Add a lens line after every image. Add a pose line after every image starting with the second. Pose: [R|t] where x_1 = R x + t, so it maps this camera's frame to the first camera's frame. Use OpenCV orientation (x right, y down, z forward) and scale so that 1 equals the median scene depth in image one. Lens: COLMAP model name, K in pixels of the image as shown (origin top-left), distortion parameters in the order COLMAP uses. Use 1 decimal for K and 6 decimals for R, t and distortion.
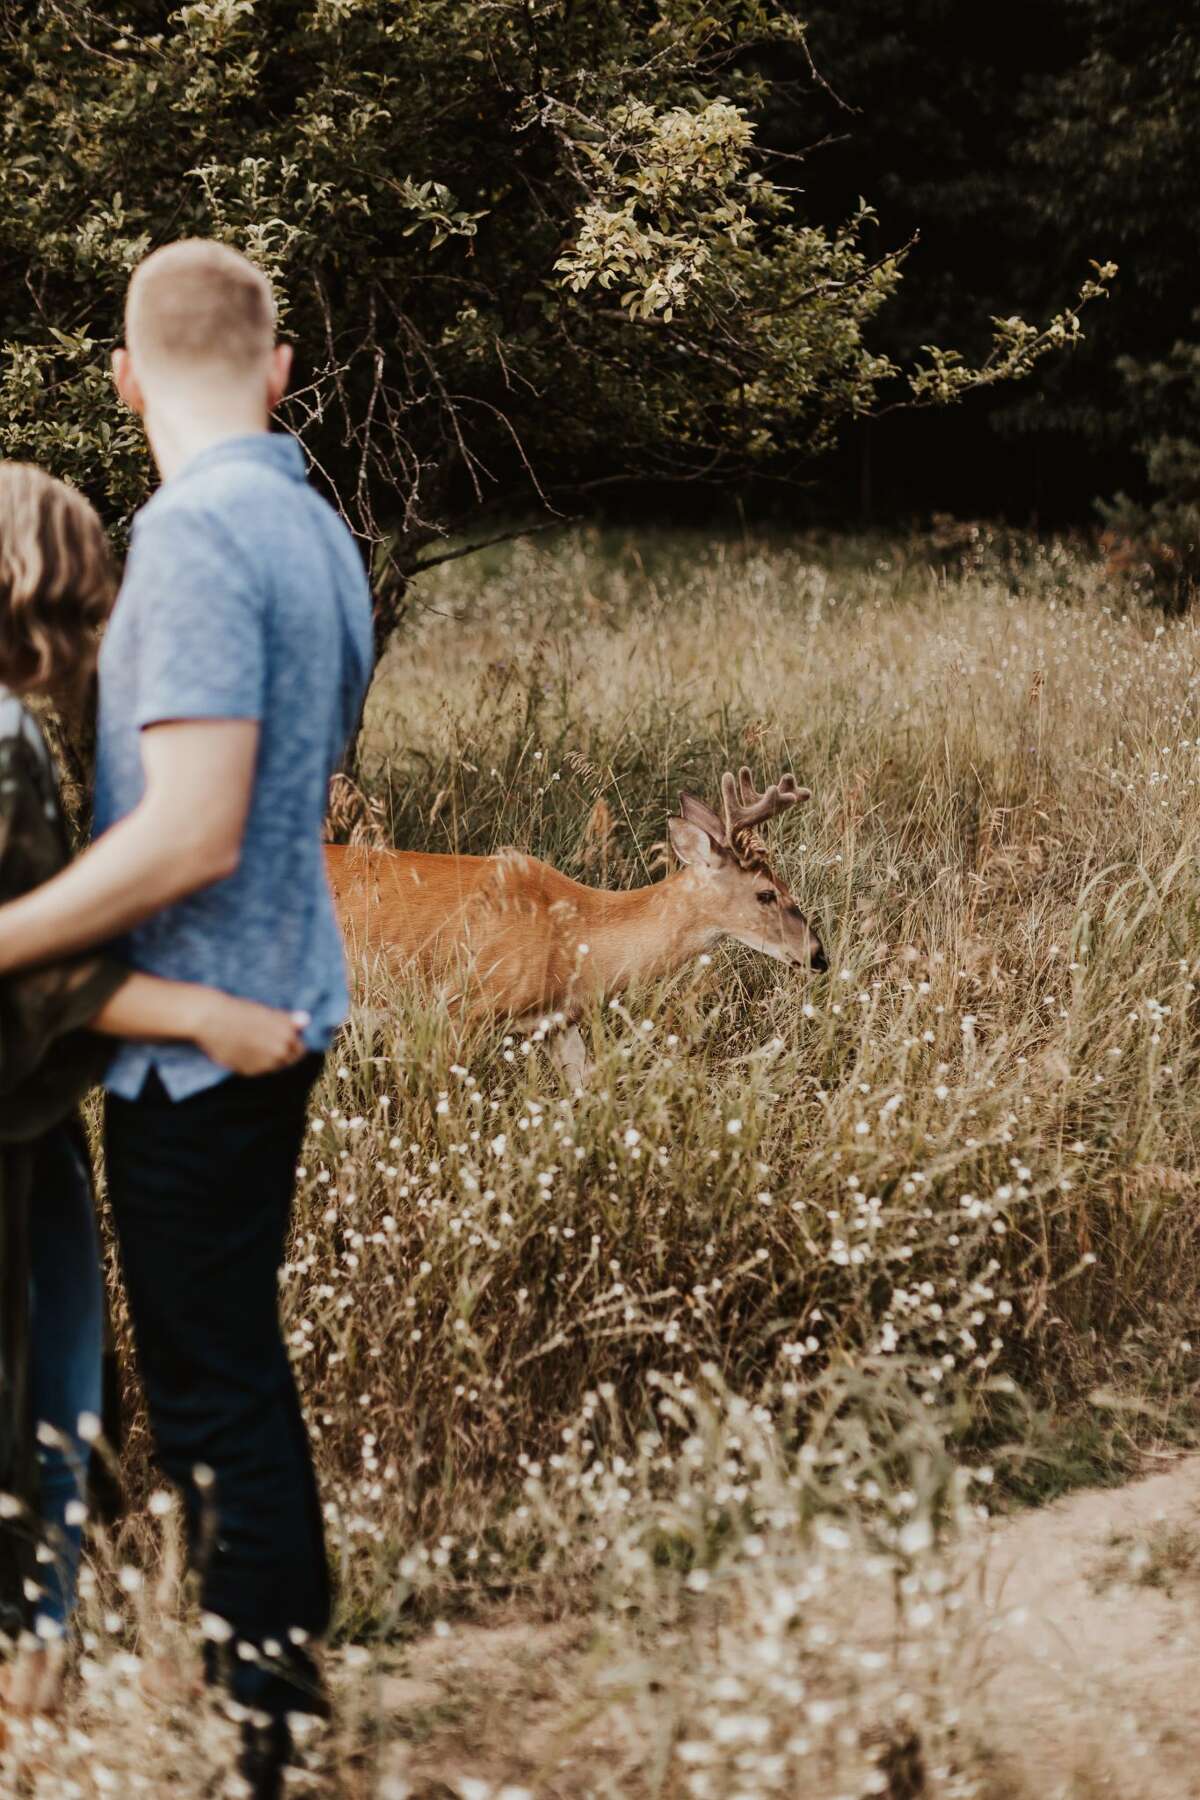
lens RADIAL K [[2586.5, 0, 562.6], [0, 2586.5, 897.2], [0, 0, 1]] dist [0.024324, 0.048941]
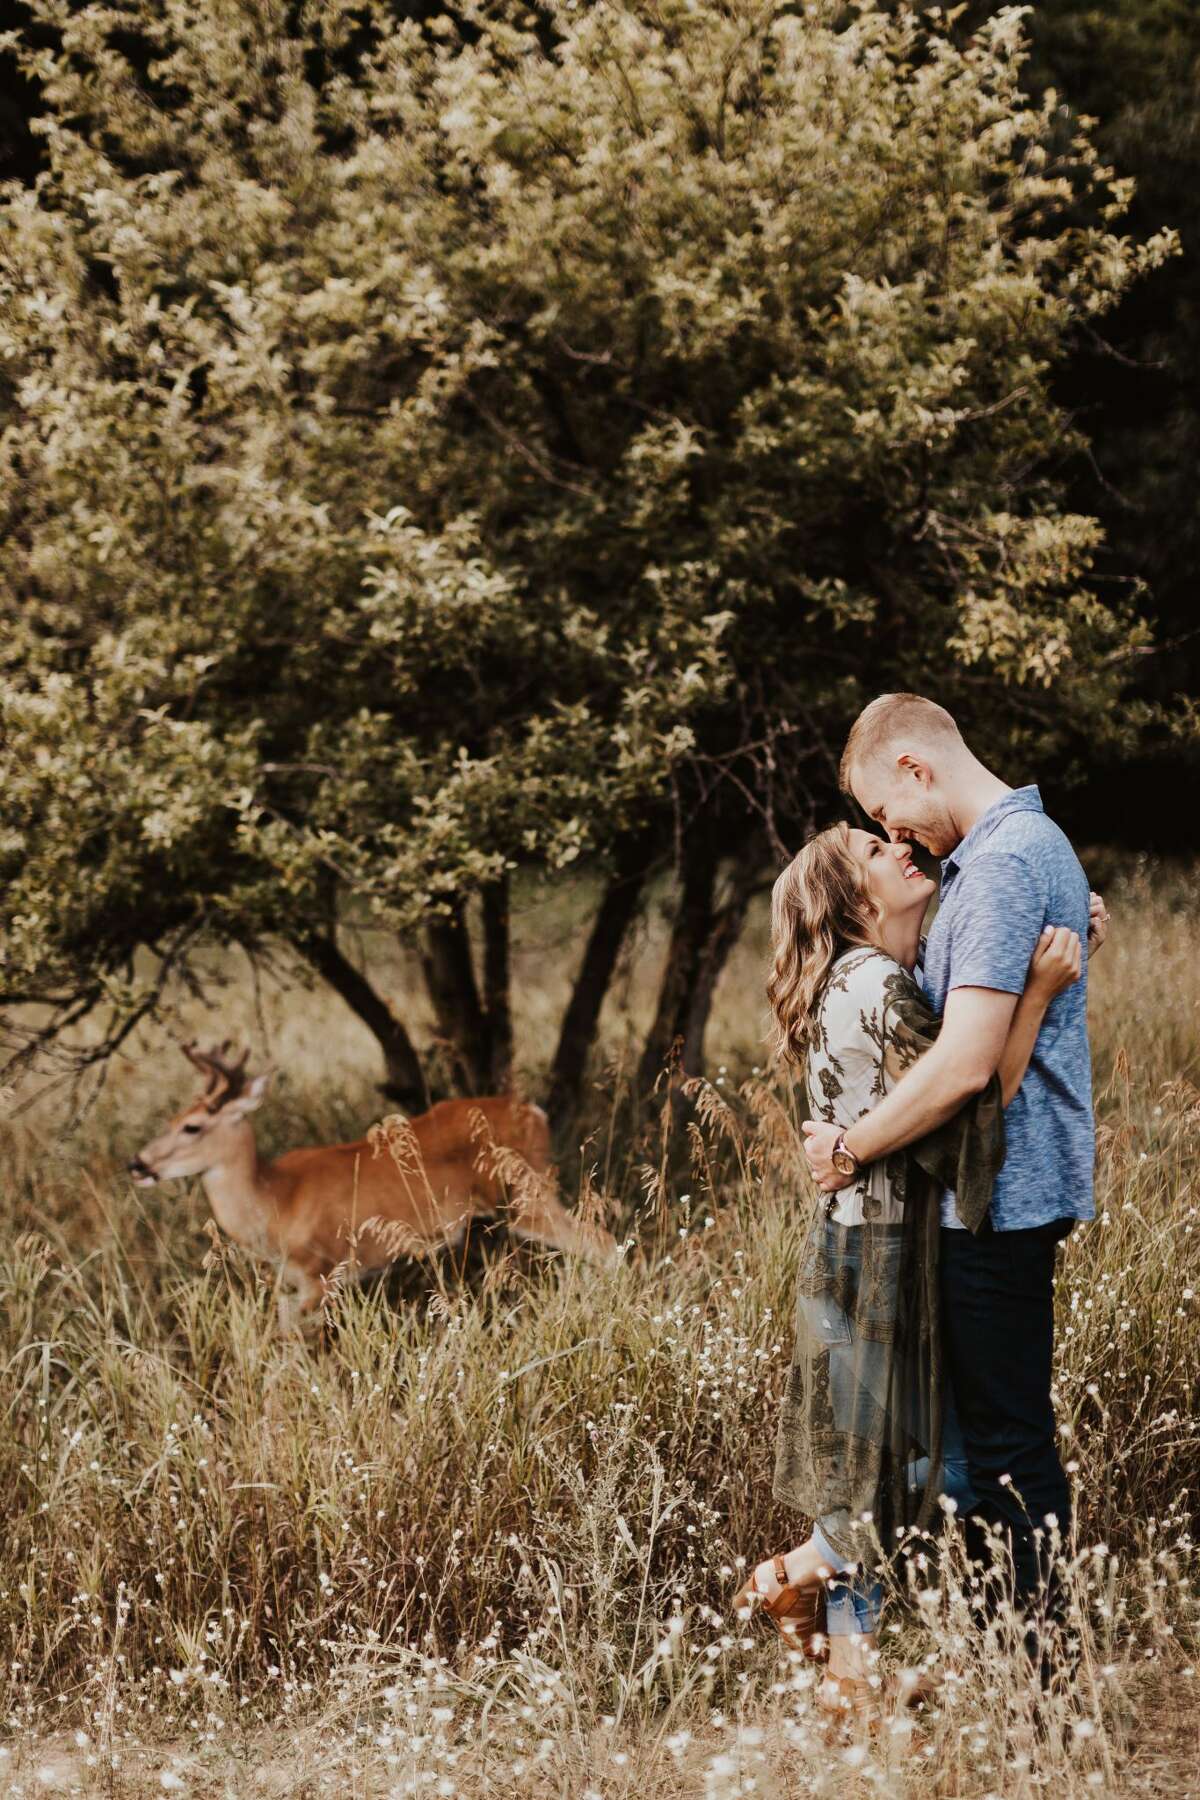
lens RADIAL K [[2547.3, 0, 600.0], [0, 2547.3, 900.0], [0, 0, 1]] dist [0.016859, -0.000954]
pose [[0.999578, -0.015625, -0.024507, -0.133303], [0.012398, 0.991864, -0.126694, 0.029578], [0.026287, 0.126337, 0.991639, -0.191335]]
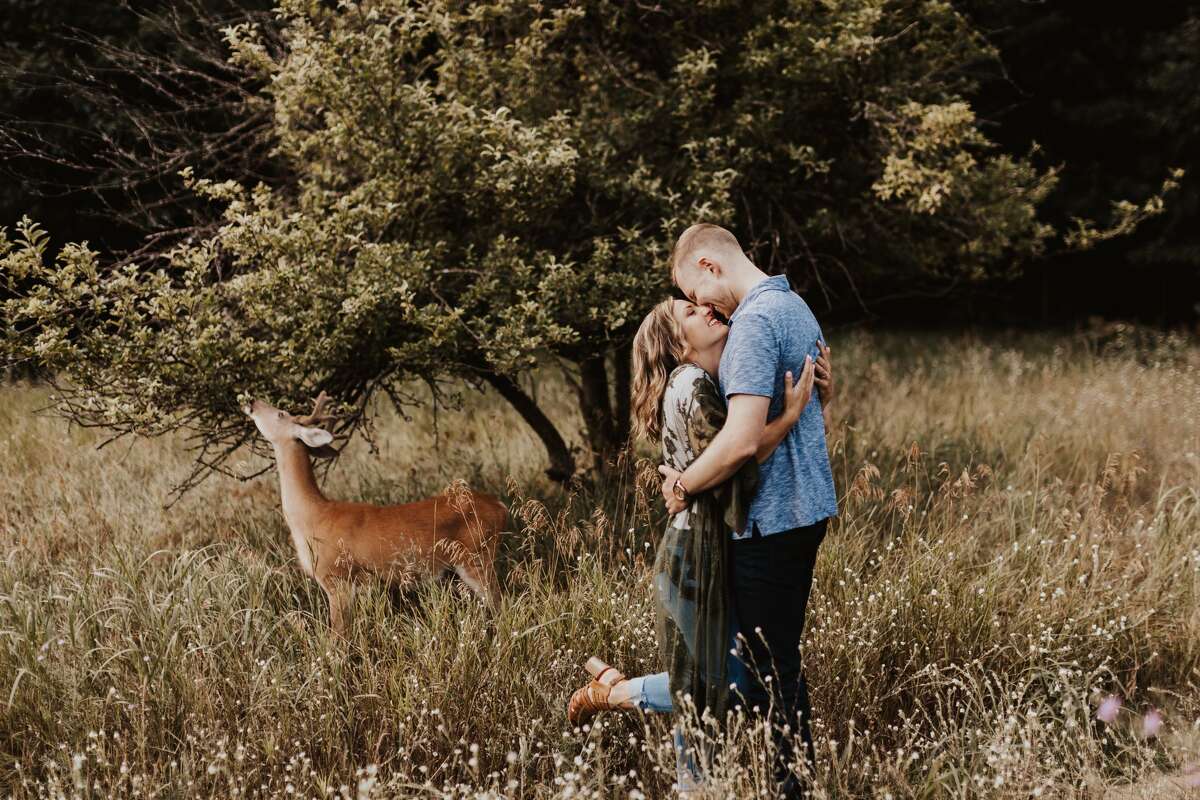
lens RADIAL K [[1698.2, 0, 600.0], [0, 1698.2, 400.0], [0, 0, 1]] dist [0.016859, -0.000954]
pose [[0.989922, -0.013594, -0.140962, -0.025762], [-0.001043, 0.994655, -0.103249, 0.044453], [0.141612, 0.102355, 0.984616, -0.253556]]
